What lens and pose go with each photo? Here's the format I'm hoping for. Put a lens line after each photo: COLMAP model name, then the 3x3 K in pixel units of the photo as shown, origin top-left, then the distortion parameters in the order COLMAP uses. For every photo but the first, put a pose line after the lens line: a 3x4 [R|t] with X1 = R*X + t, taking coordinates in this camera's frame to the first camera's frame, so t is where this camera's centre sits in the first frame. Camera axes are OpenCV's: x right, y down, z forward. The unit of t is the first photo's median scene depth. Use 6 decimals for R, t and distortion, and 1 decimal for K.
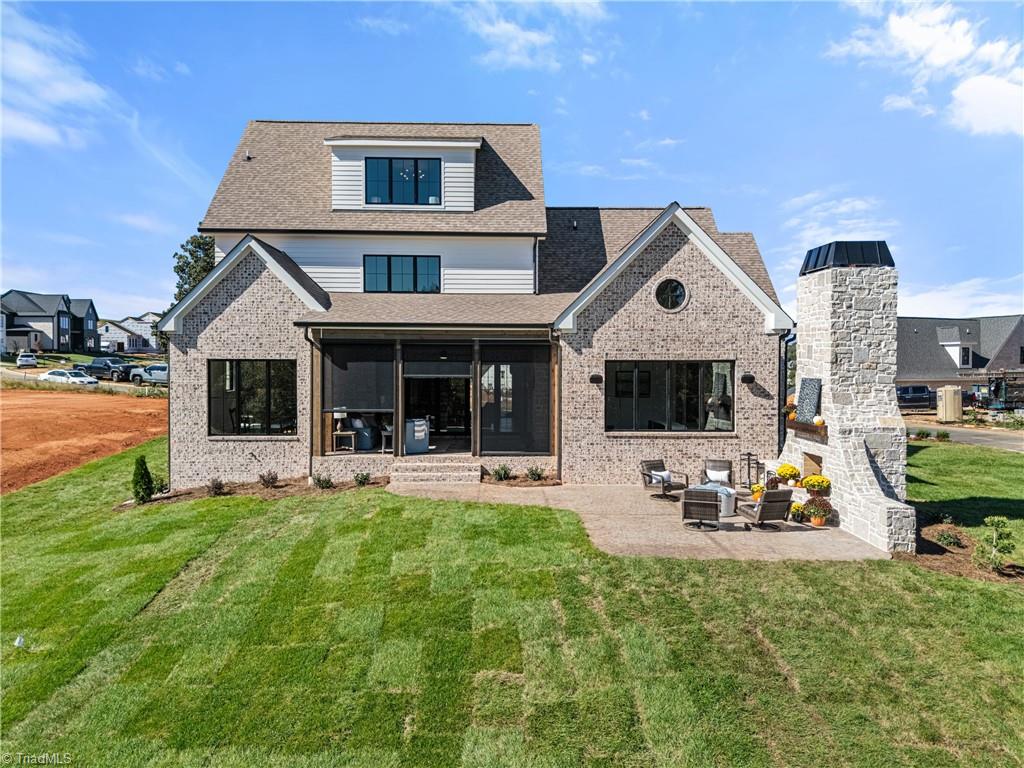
lens RADIAL K [[757.0, 0, 508.8], [0, 757.0, 382.0], [0, 0, 1]] dist [0.093529, -0.003589]
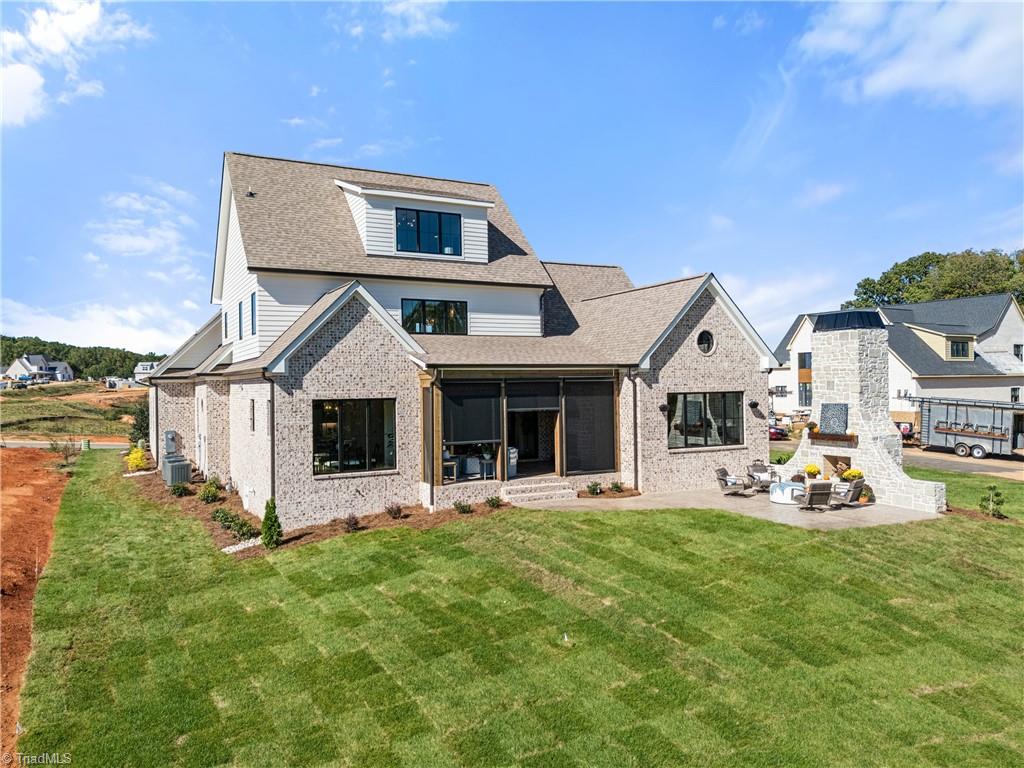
lens RADIAL K [[757.0, 0, 516.0], [0, 757.0, 387.6], [0, 0, 1]] dist [0.093529, -0.003589]
pose [[0.895557, -0.017057, 0.444620, -0.624150], [0.029836, 0.999318, -0.021760, -0.016501], [-0.443945, 0.032753, 0.895455, -0.027663]]
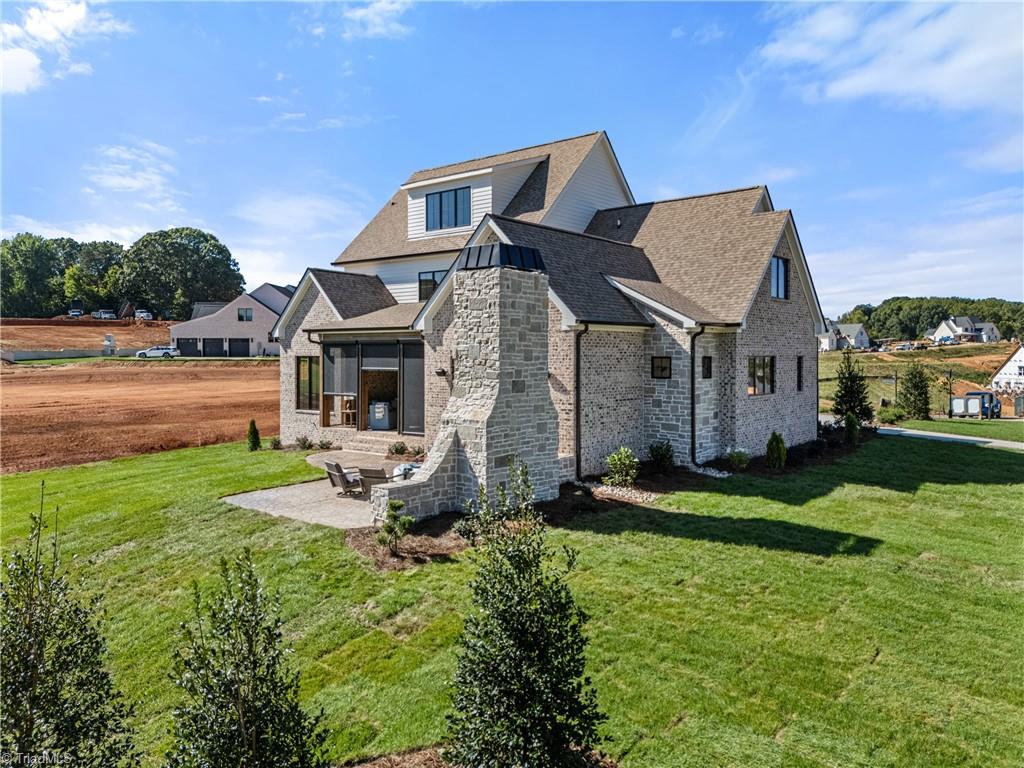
lens RADIAL K [[757.0, 0, 515.1], [0, 757.0, 374.0], [0, 0, 1]] dist [0.093529, -0.003589]
pose [[0.766335, 0.012868, -0.642312, 0.879843], [-0.015742, 0.999875, 0.001250, -0.004912], [0.642248, 0.009153, 0.766442, 0.172110]]
